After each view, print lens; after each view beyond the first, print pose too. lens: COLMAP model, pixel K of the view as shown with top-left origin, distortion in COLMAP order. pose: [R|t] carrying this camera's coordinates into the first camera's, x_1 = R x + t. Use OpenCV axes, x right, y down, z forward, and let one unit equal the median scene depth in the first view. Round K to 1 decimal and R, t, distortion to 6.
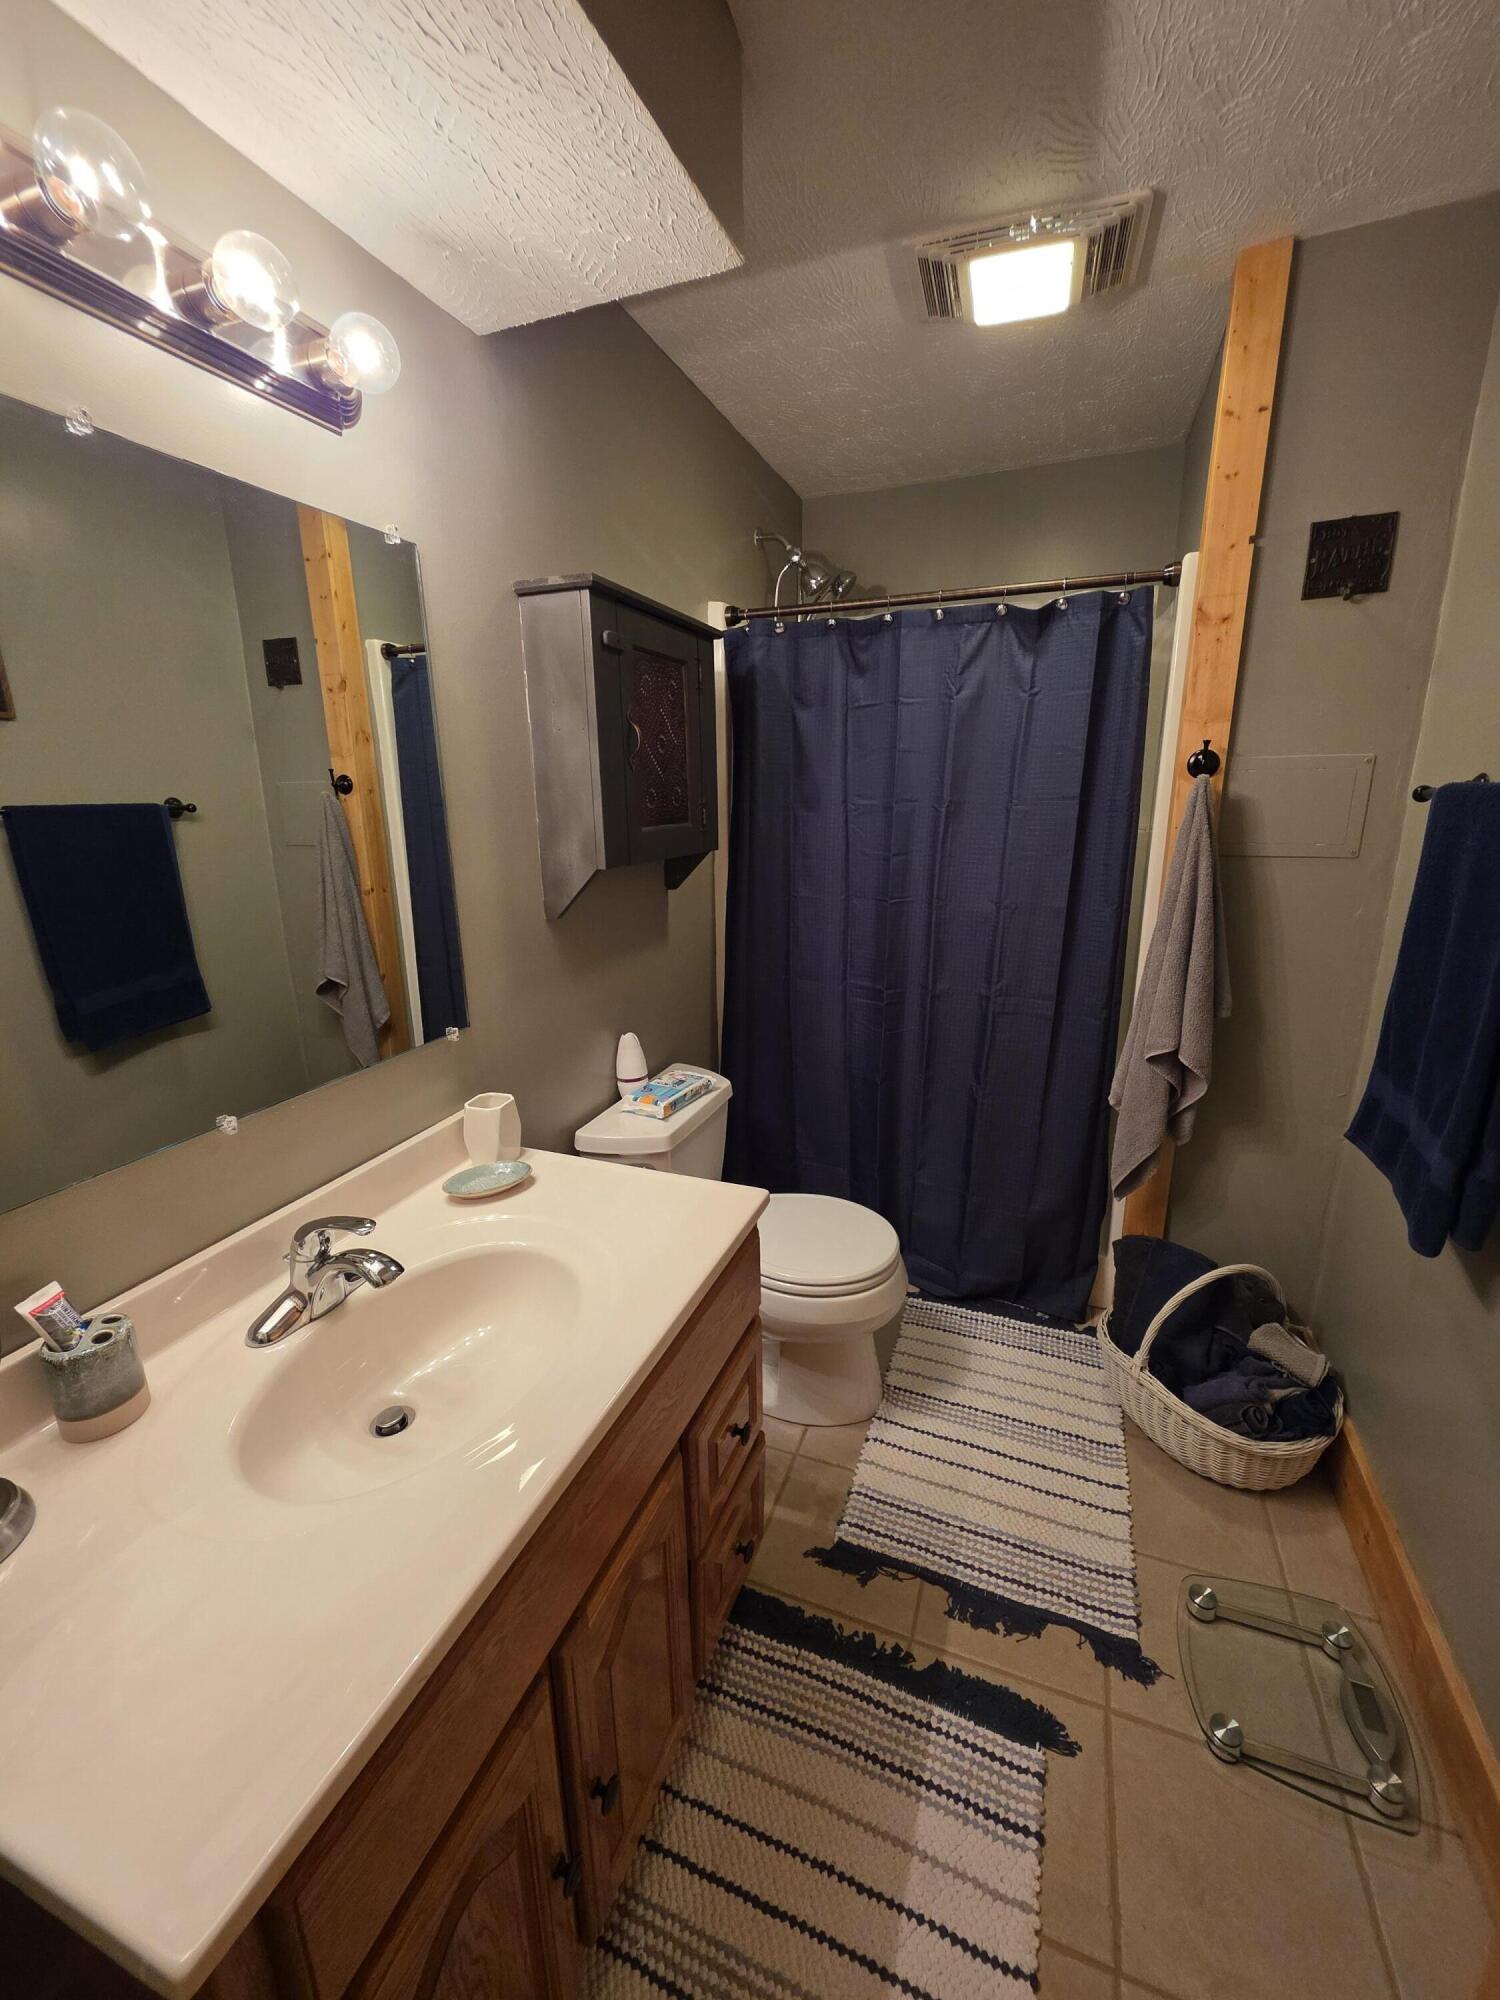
lens RADIAL K [[797.5, 0, 751.9], [0, 797.5, 1001.8], [0, 0, 1]] dist [0.001618, 0.000611]
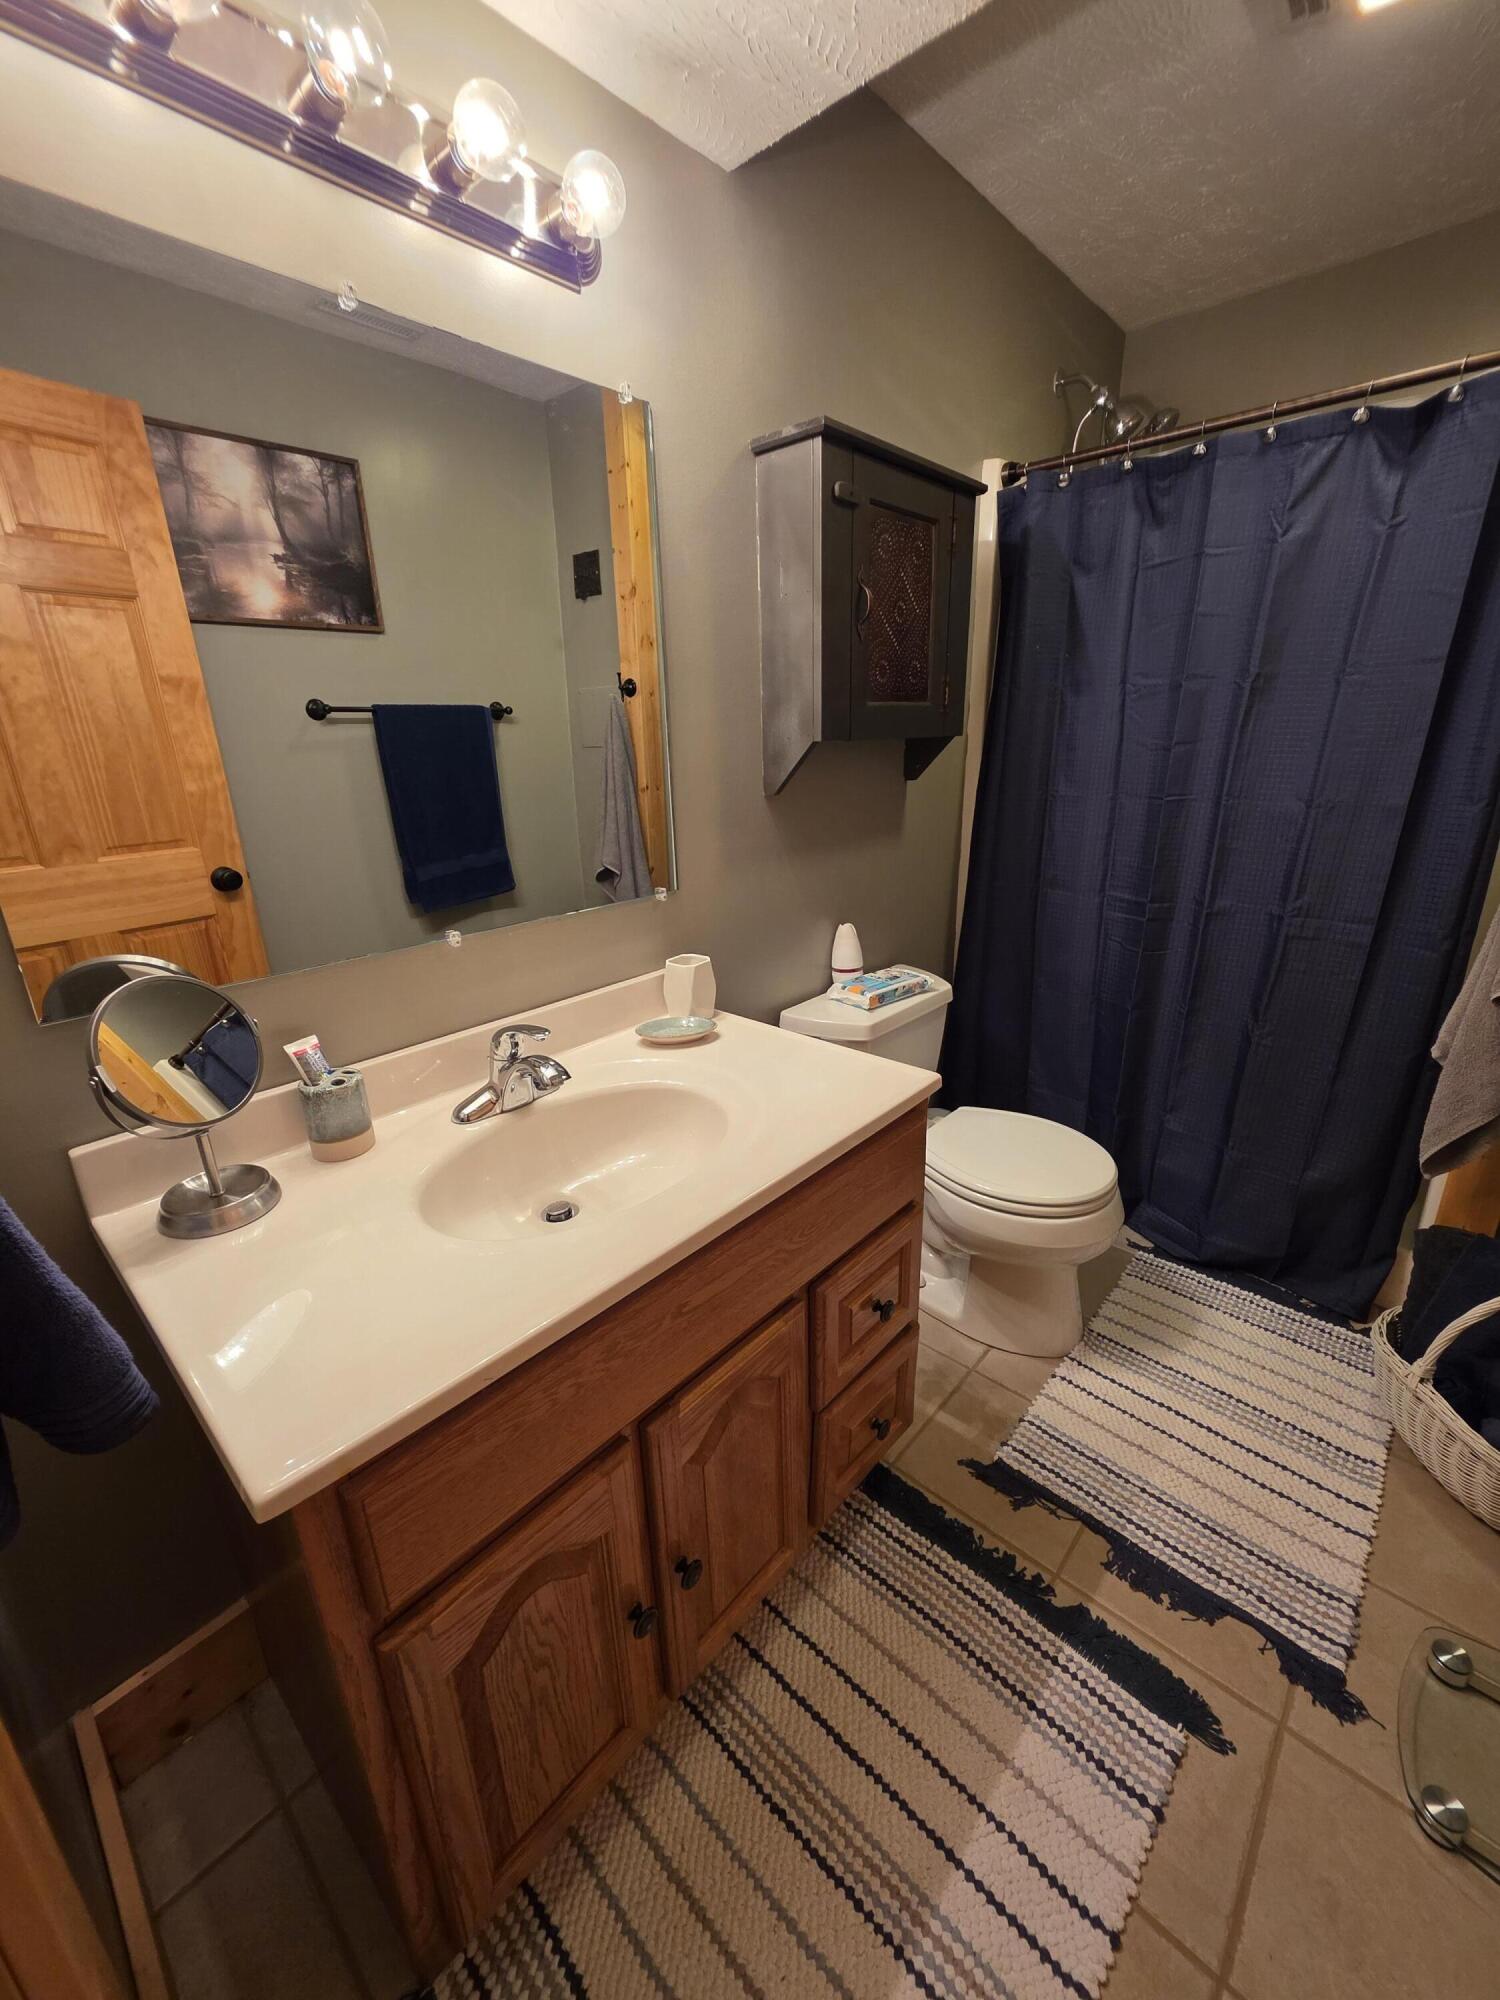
lens RADIAL K [[797.5, 0, 752.0], [0, 797.5, 997.4], [0, 0, 1]] dist [0.001618, 0.000611]
pose [[0.933507, 0.104448, -0.343010, 0.108306], [-0.079459, 0.993108, 0.086156, 0.070510], [0.349645, -0.053172, 0.935372, 0.036960]]
